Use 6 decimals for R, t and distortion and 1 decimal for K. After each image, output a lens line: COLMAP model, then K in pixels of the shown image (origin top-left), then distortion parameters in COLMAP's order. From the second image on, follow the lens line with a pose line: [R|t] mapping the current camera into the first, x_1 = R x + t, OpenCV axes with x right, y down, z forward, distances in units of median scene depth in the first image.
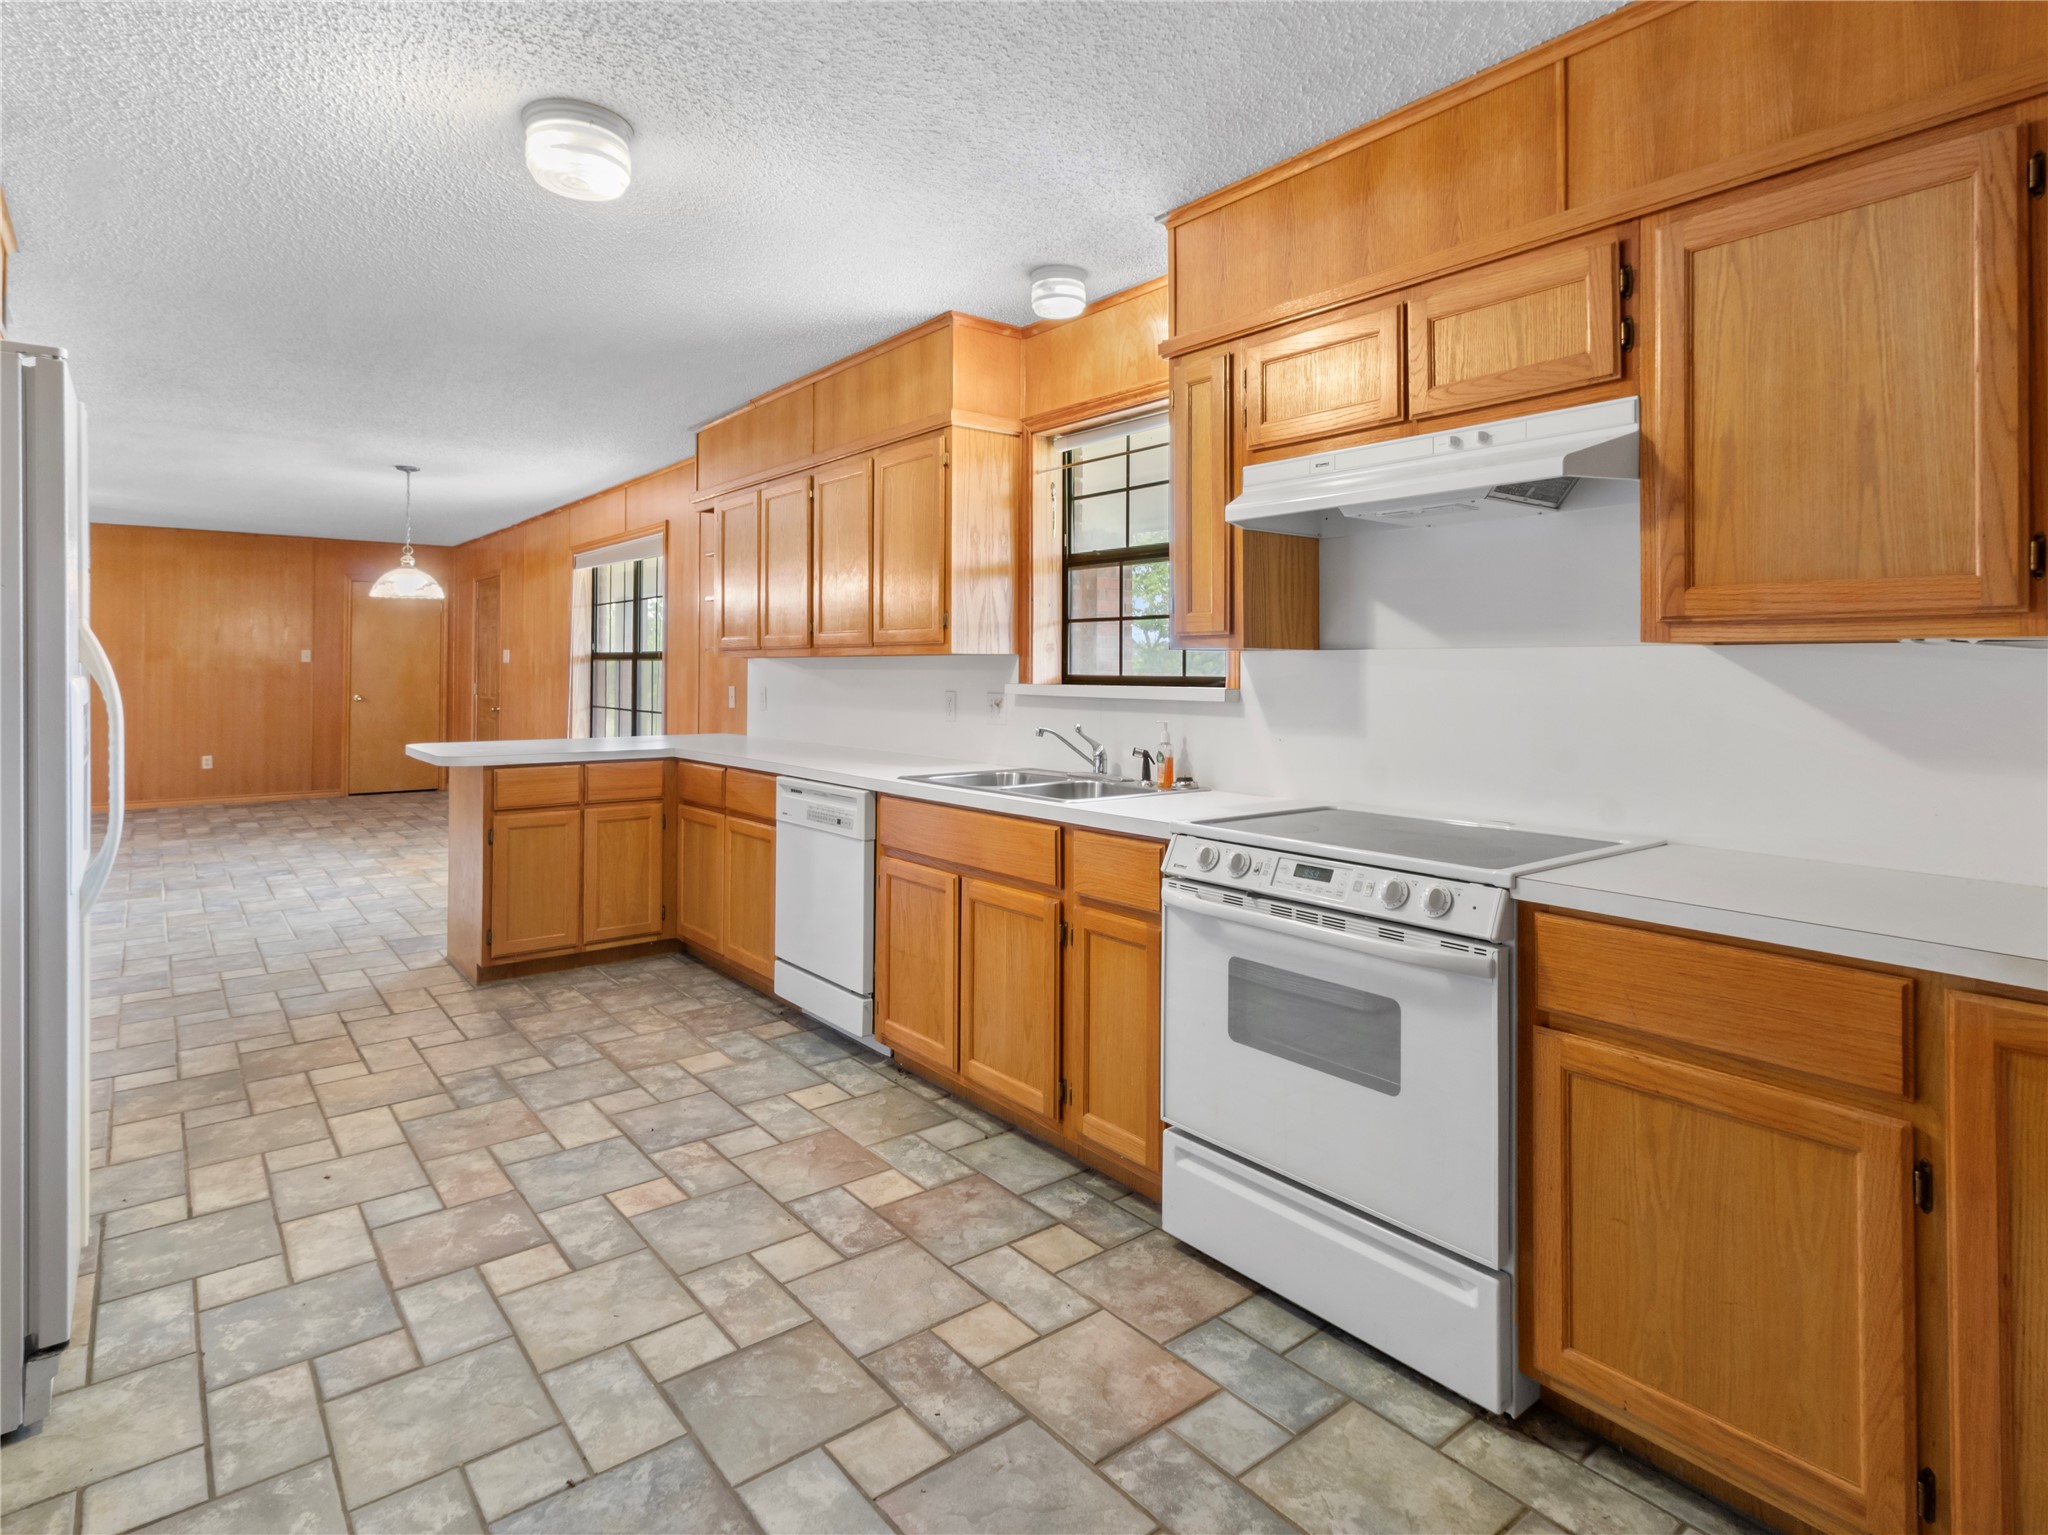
lens RADIAL K [[1076.5, 0, 1020.6], [0, 1076.5, 674.2], [0, 0, 1]] dist [0.005878, -0.000825]
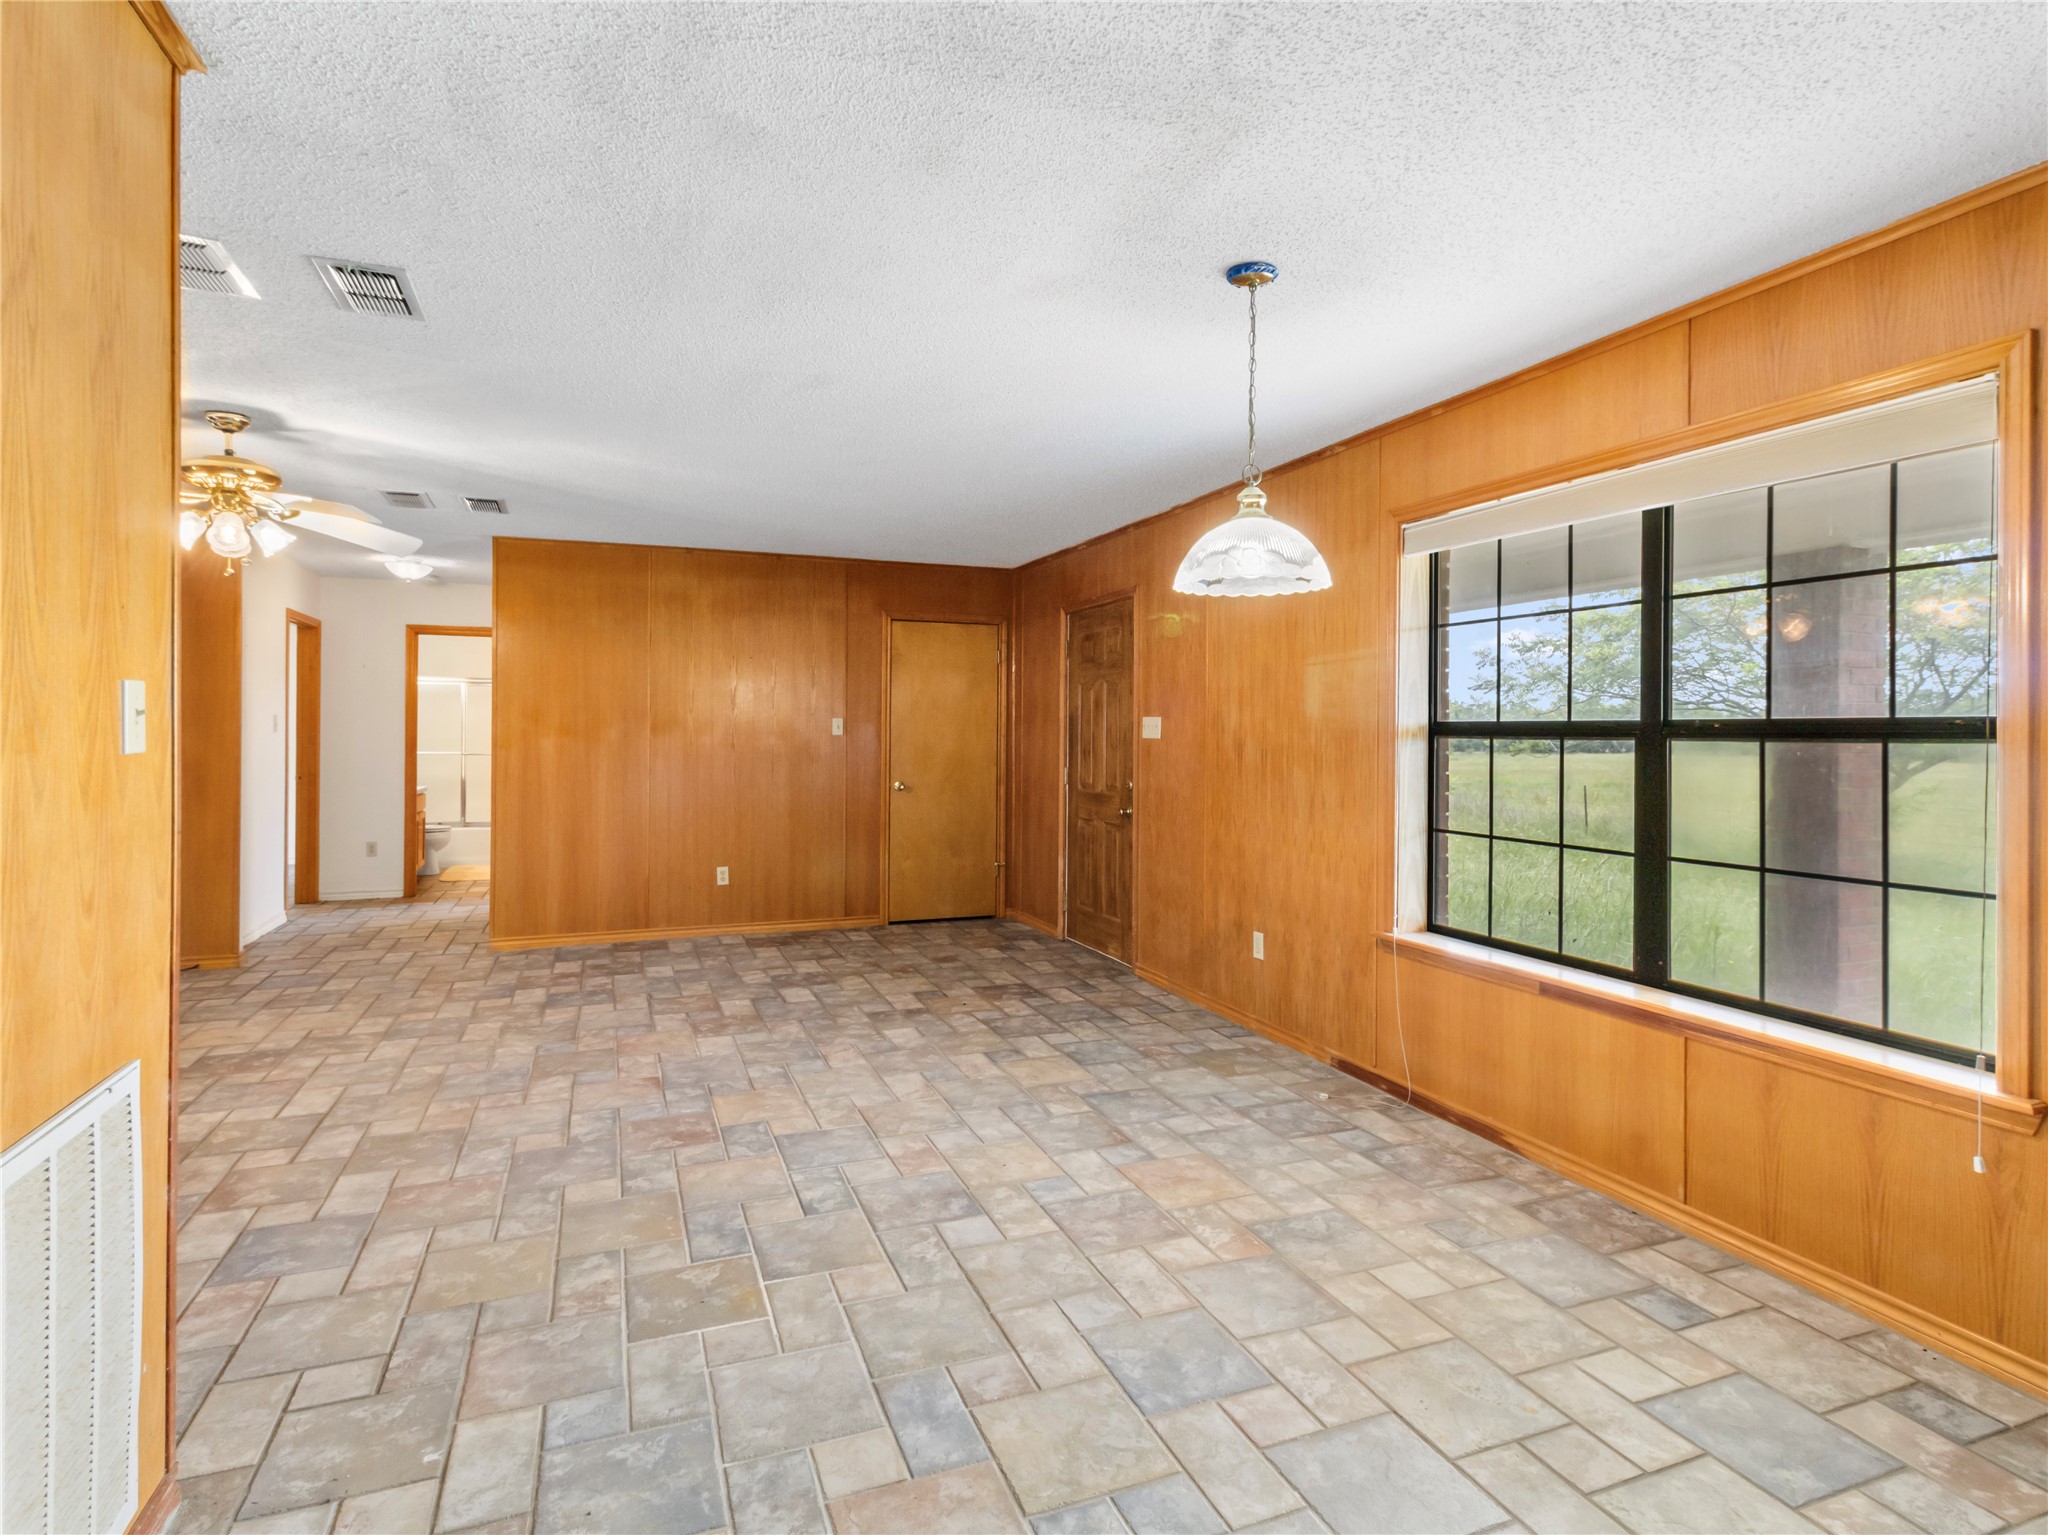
lens RADIAL K [[1076.5, 0, 1027.8], [0, 1076.5, 739.9], [0, 0, 1]] dist [0.005878, -0.000825]
pose [[0.953033, 0.001430, -0.302864, -1.185447], [-0.001272, 0.999999, 0.000719, -0.031634], [0.302865, -0.000300, 0.953033, 1.312089]]
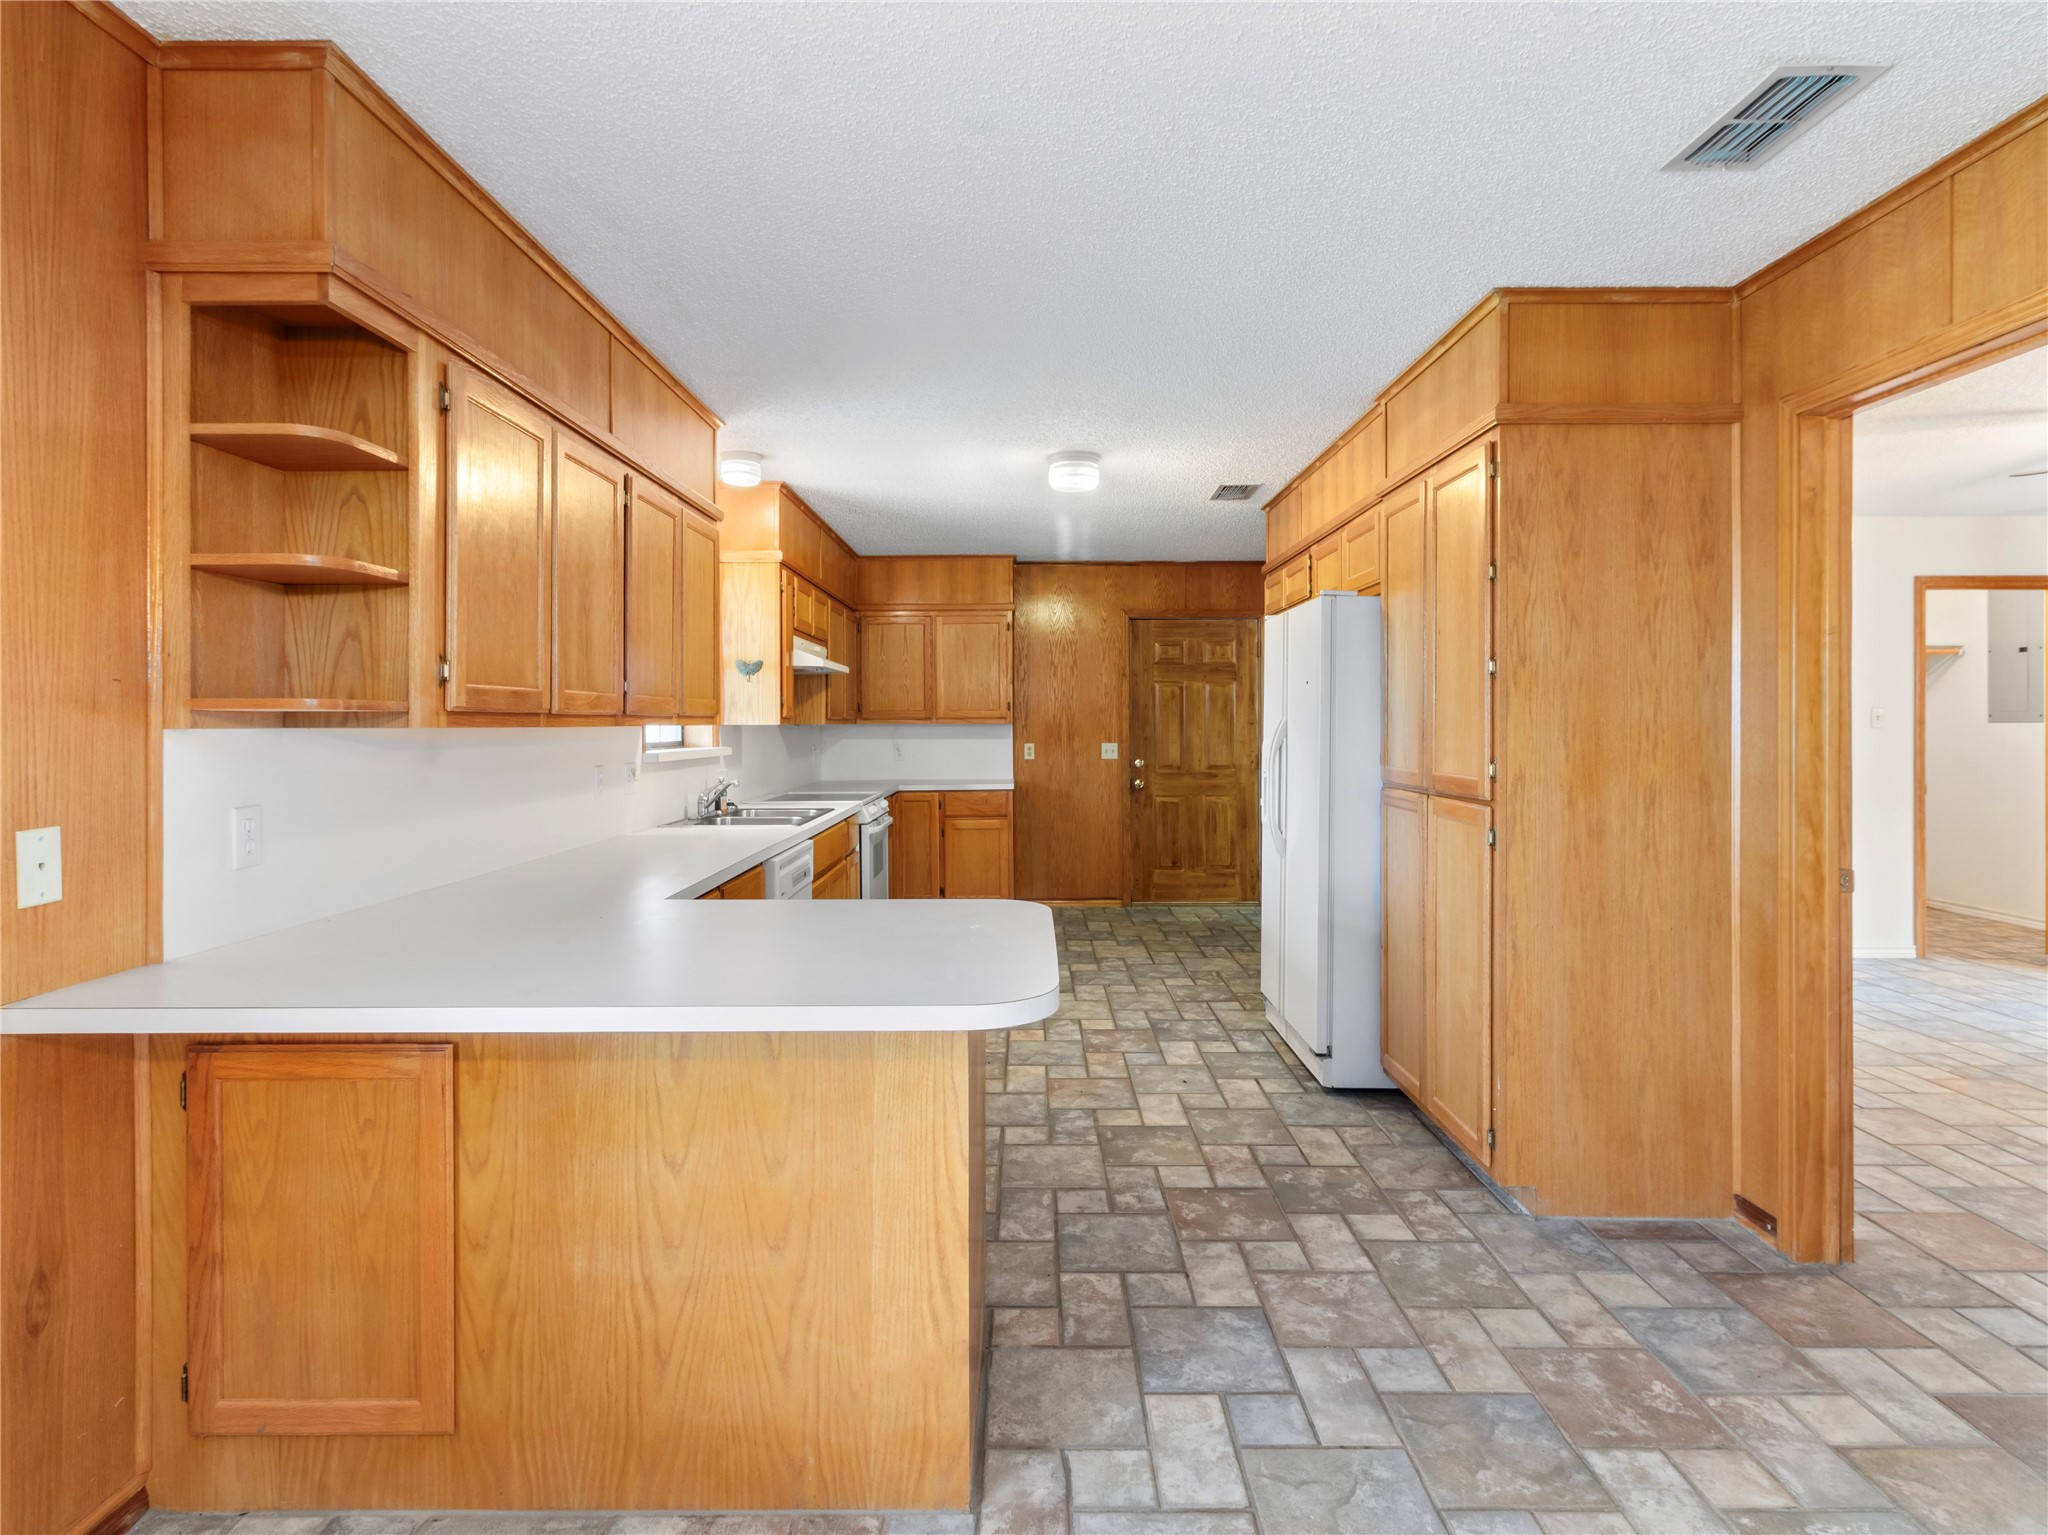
lens RADIAL K [[1076.5, 0, 1028.6], [0, 1076.5, 711.2], [0, 0, 1]] dist [0.005878, -0.000825]
pose [[-0.777616, 0.002048, 0.628736, -1.293388], [-0.001017, 0.999989, -0.004514, -0.035135], [-0.628738, -0.004150, -0.777606, 2.103015]]
